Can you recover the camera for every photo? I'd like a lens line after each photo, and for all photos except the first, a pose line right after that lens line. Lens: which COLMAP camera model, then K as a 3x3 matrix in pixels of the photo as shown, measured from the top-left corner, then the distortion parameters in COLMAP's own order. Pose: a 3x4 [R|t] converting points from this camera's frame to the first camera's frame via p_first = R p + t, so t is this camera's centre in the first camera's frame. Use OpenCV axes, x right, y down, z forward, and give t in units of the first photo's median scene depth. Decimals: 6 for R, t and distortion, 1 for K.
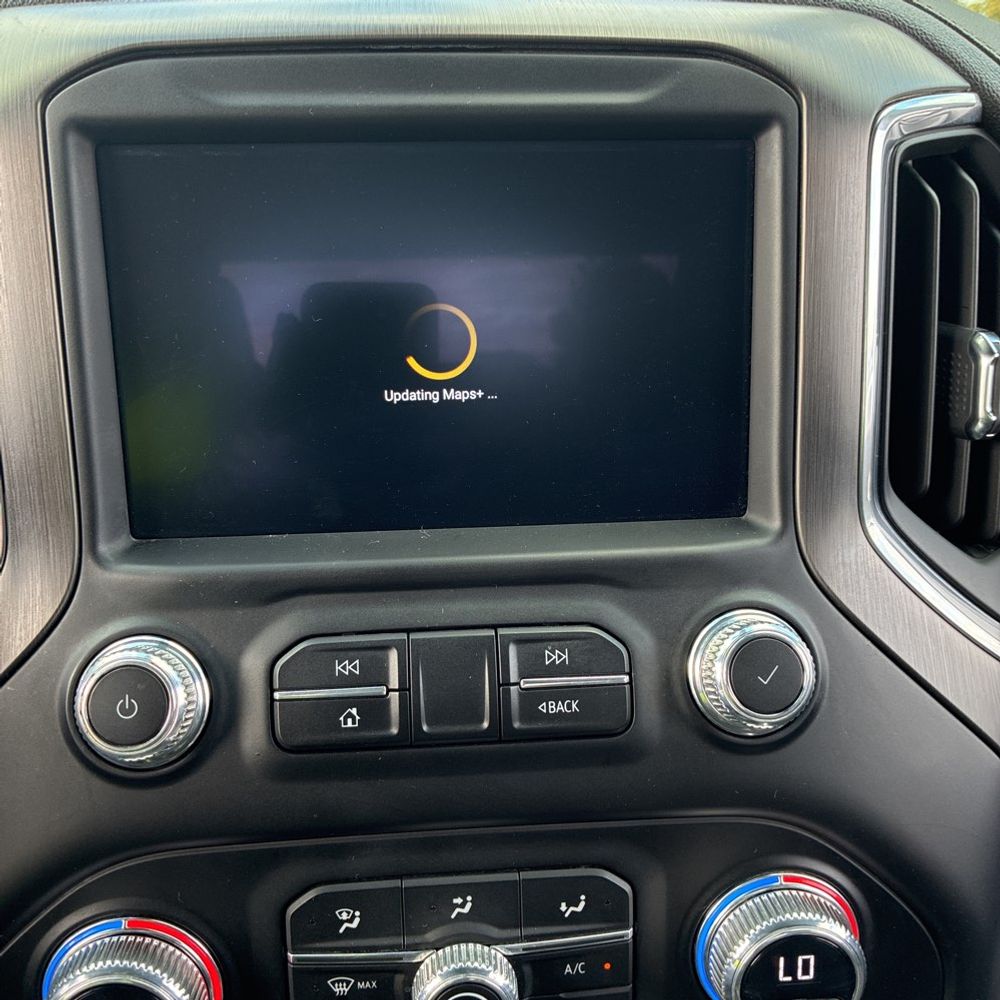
lens RADIAL K [[1014.8, 0, 511.8], [0, 1014.8, 501.5], [0, 0, 1]] dist [0.021219, 0.000000]
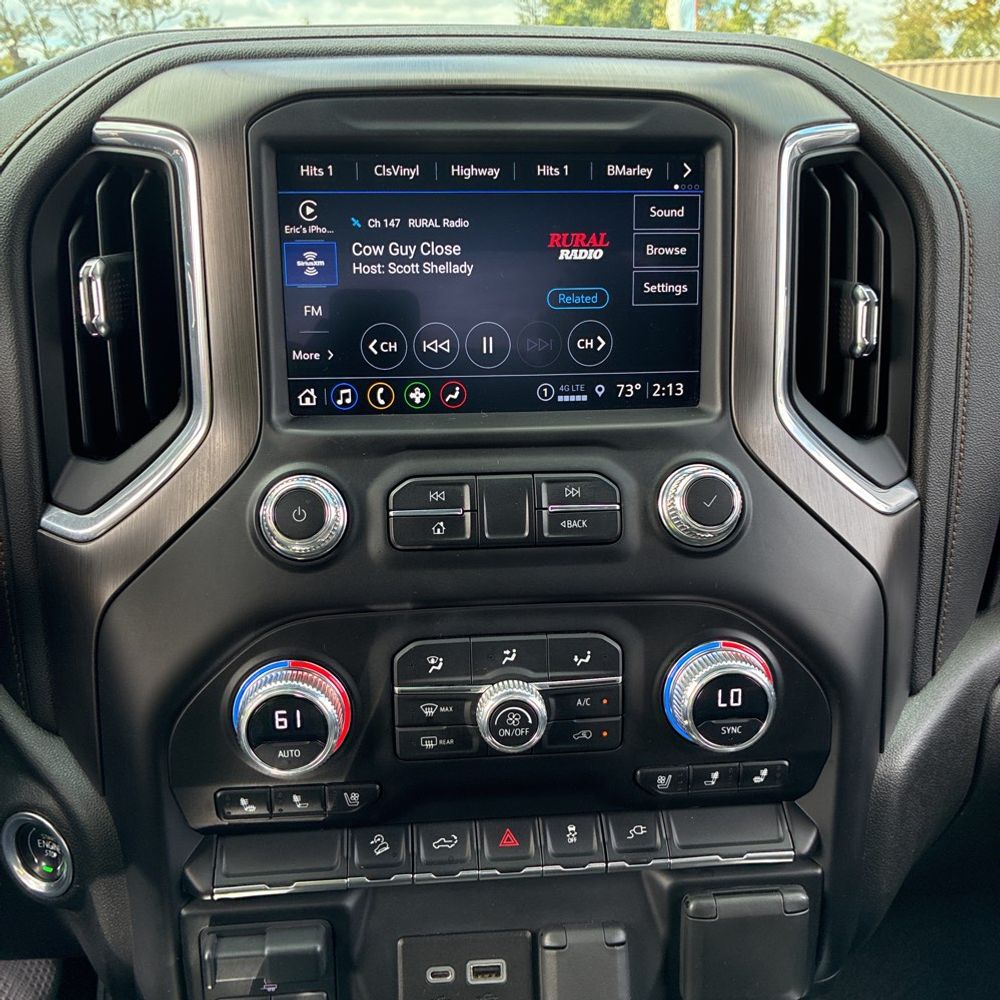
lens RADIAL K [[1014.8, 0, 498.8], [0, 1014.8, 499.1], [0, 0, 1]] dist [0.021219, 0.000000]
pose [[0.999981, 0.005115, 0.003480, -0.071350], [-0.005083, 0.999946, -0.009057, 0.176184], [-0.003526, 0.009039, 0.999953, -0.515106]]
